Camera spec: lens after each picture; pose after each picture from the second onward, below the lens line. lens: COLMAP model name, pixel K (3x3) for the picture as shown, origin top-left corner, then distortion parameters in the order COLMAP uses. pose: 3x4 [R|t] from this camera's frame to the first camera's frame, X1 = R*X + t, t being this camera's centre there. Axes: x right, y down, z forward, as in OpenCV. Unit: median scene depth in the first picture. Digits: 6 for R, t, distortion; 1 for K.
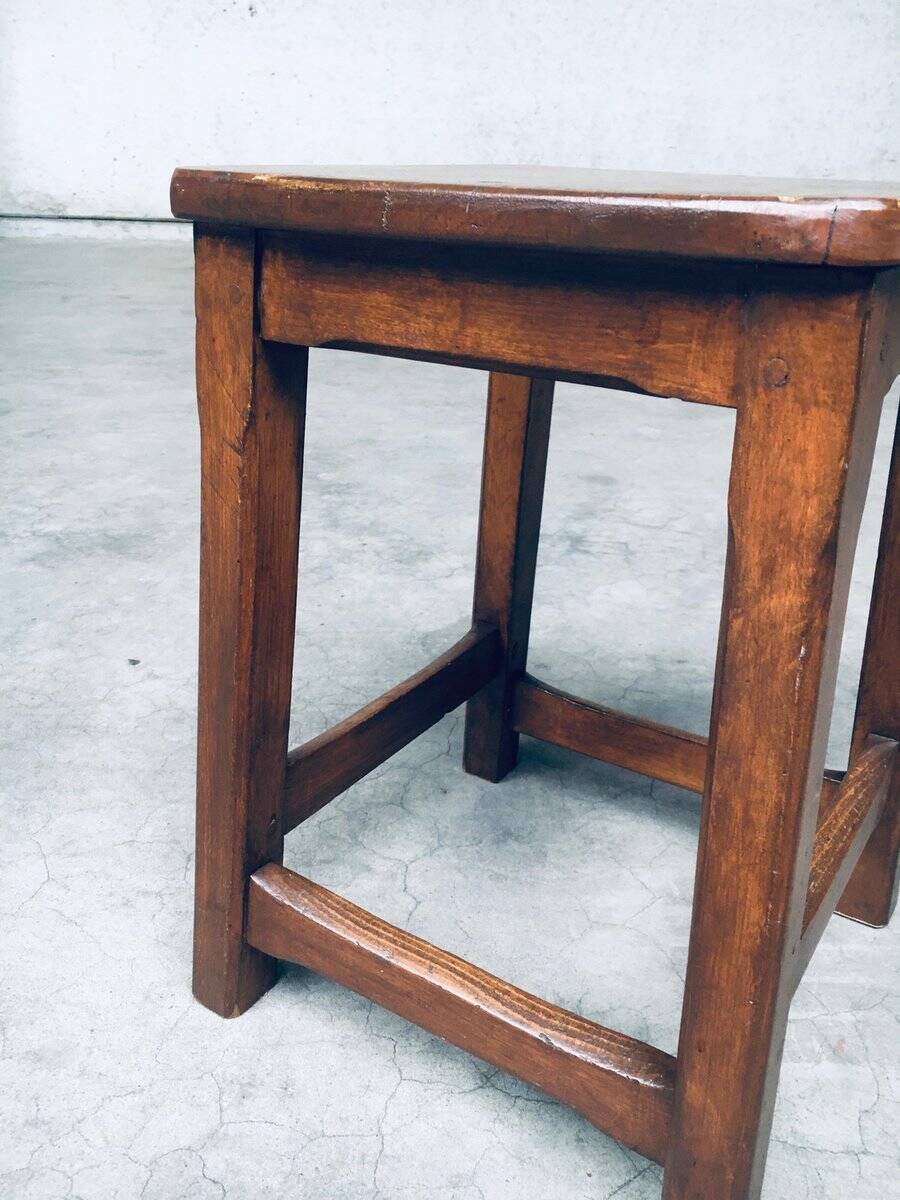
lens RADIAL K [[1033.7, 0, 449.8], [0, 1033.7, 607.2], [0, 0, 1]] dist [0.078180, -0.115321]
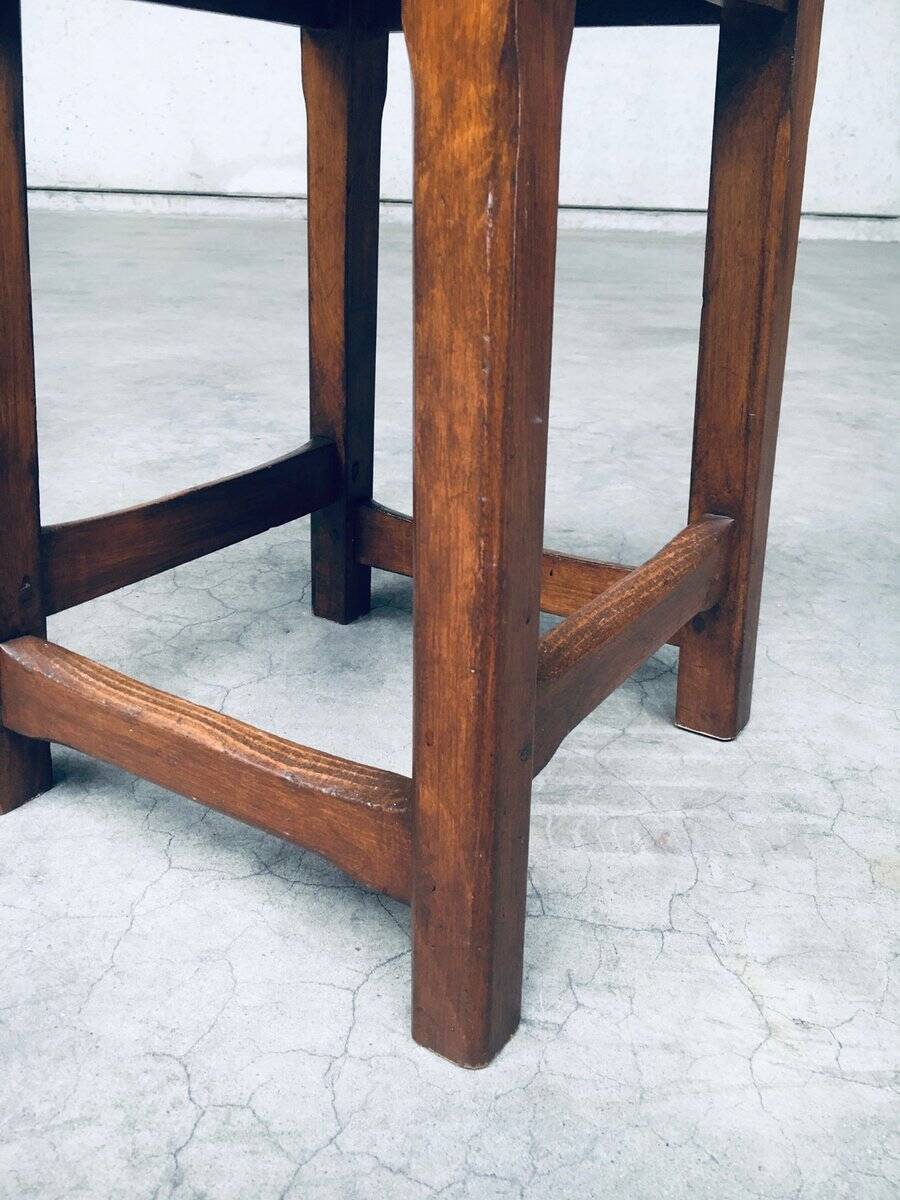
lens RADIAL K [[1033.7, 0, 450.6], [0, 1033.7, 605.9], [0, 0, 1]] dist [0.078180, -0.115321]
pose [[0.999856, -0.001281, 0.016921, 0.118905], [0.001421, 0.999965, -0.008286, 0.154147], [-0.016910, 0.008309, 0.999822, 0.063996]]
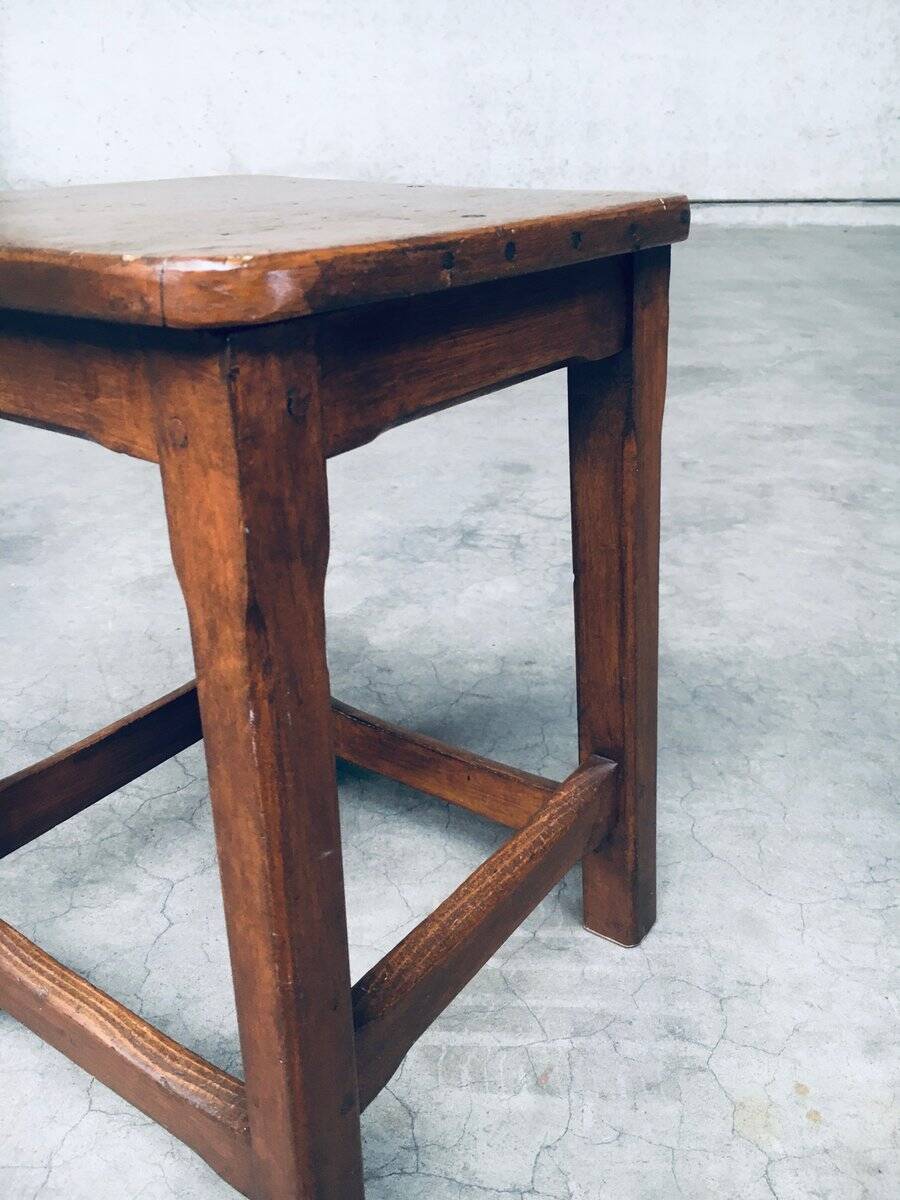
lens RADIAL K [[1033.7, 0, 450.0], [0, 1033.7, 606.7], [0, 0, 1]] dist [0.078180, -0.115321]
pose [[0.998827, -0.015280, -0.045941, 0.231661], [0.016474, 0.999533, 0.025727, -0.032689], [0.045526, -0.026454, 0.998613, 0.019359]]
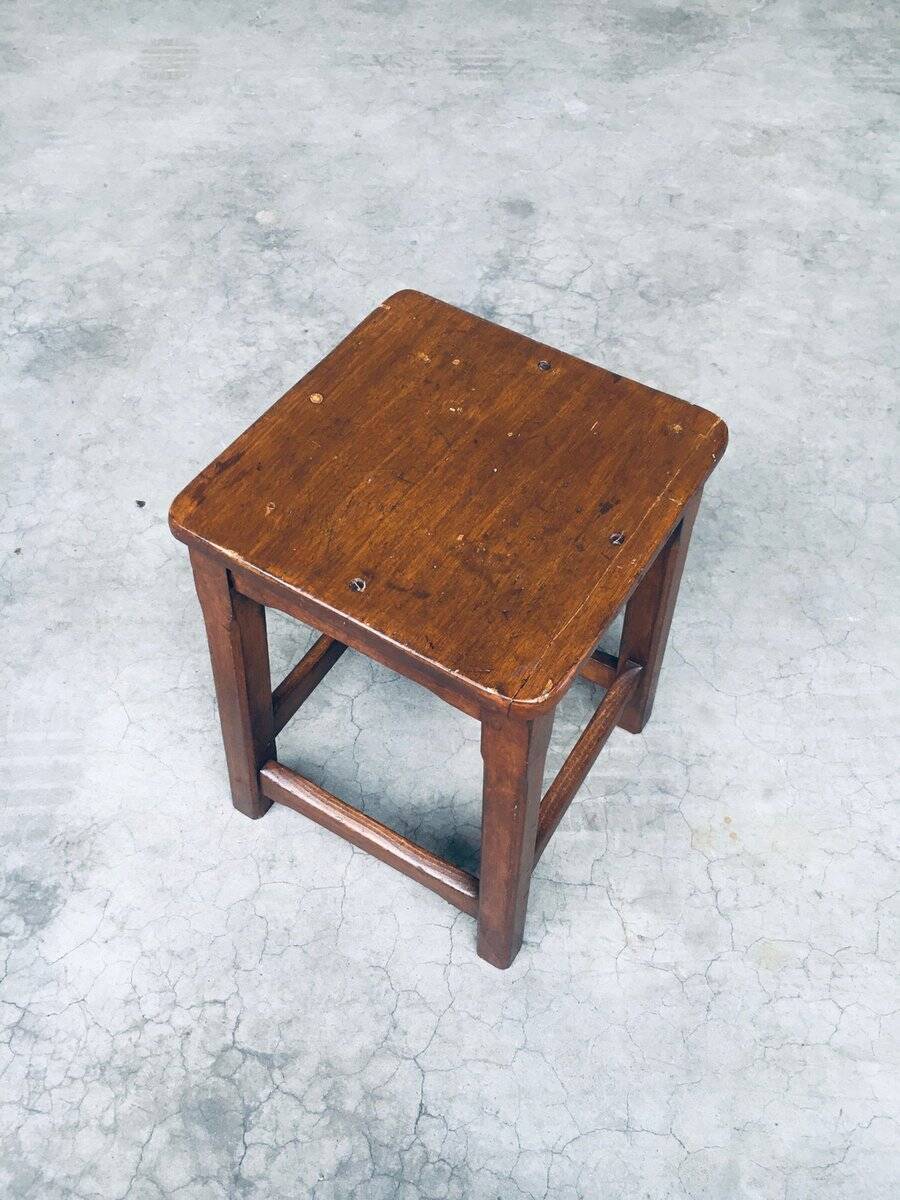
lens RADIAL K [[1033.7, 0, 449.0], [0, 1033.7, 604.7], [0, 0, 1]] dist [0.078180, -0.115321]
pose [[0.999191, -0.037666, 0.014113, 0.076058], [0.025635, 0.866695, 0.498180, -0.564427], [-0.030997, -0.497415, 0.866959, -0.261355]]
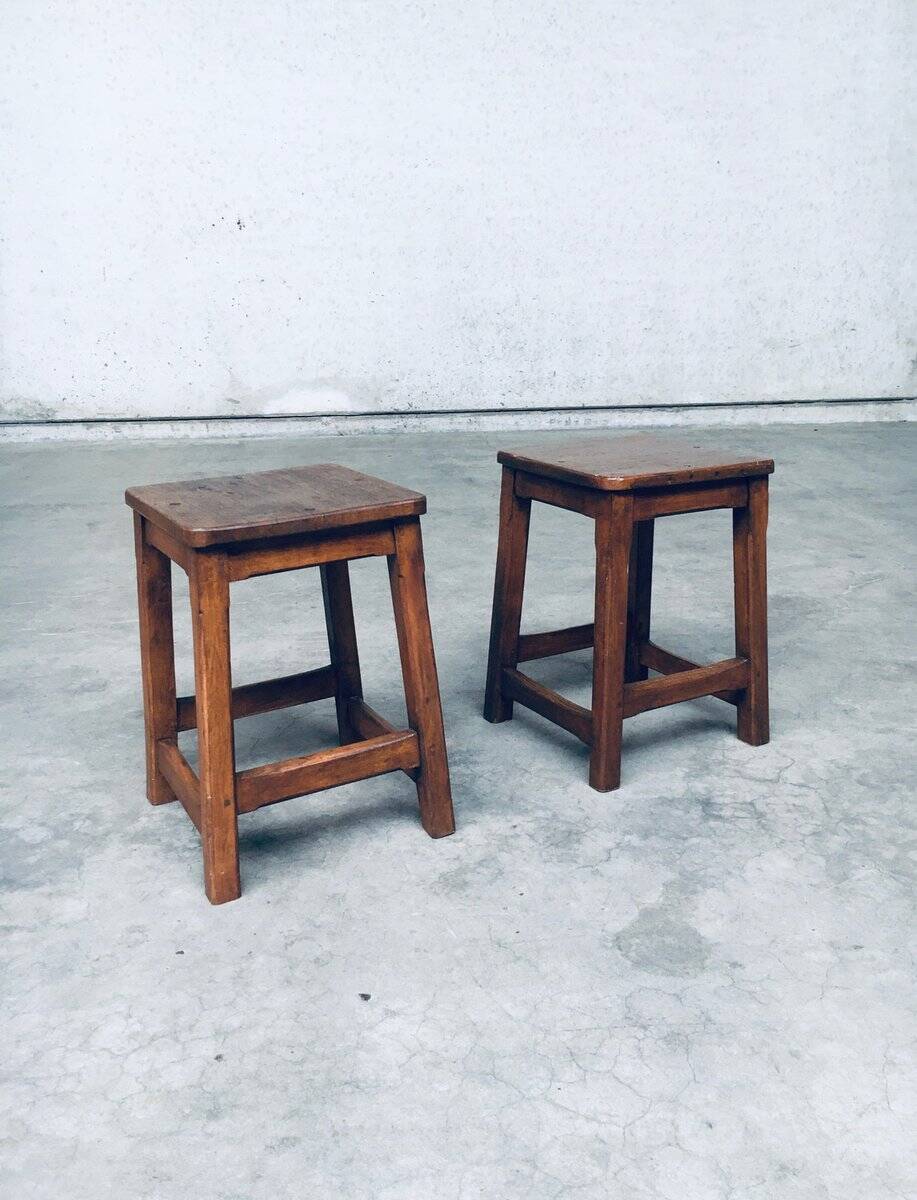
lens RADIAL K [[1099.5, 0, 476.3], [0, 1099.5, 565.3], [0, 0, 1]] dist [0.038893, 0.000000]
pose [[0.995138, -0.064021, 0.074847, -0.286274], [0.074963, 0.985230, -0.153958, -0.232767], [-0.063885, 0.158821, 0.985238, -0.230534]]
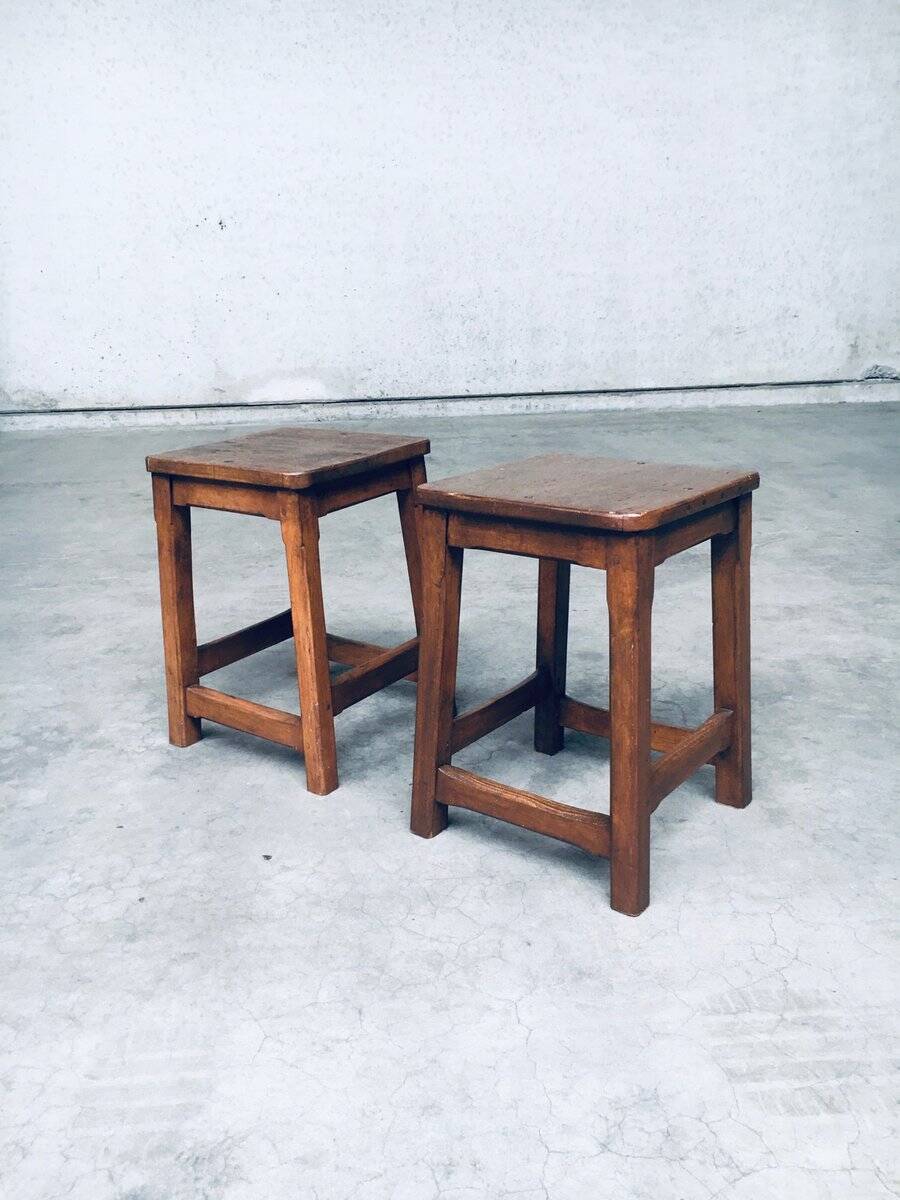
lens RADIAL K [[1033.7, 0, 448.9], [0, 1033.7, 600.9], [0, 0, 1]] dist [0.078180, -0.115321]
pose [[0.996219, -0.073495, 0.046337, -0.132908], [0.078263, 0.990705, -0.111257, -0.118649], [-0.037729, 0.114463, 0.992711, -0.386410]]
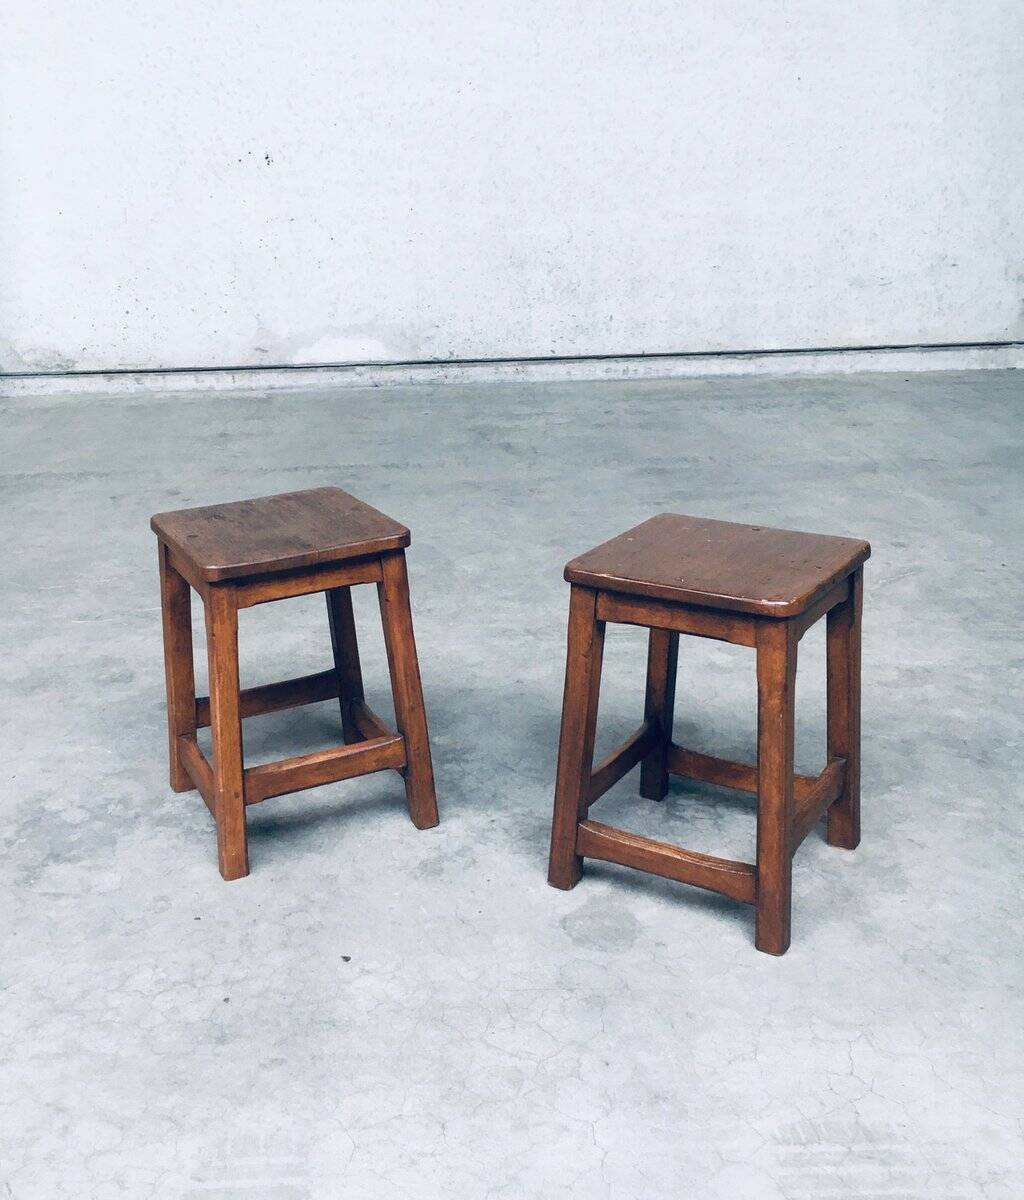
lens RADIAL K [[1315.5, 0, 448.8], [0, 1315.5, 558.7], [0, 0, 1]] dist [0.043949, 0.000000]
pose [[0.998350, -0.056449, -0.010519, -0.151417], [0.054921, 0.992191, -0.111985, -0.291144], [0.016759, 0.111223, 0.993654, -0.801054]]
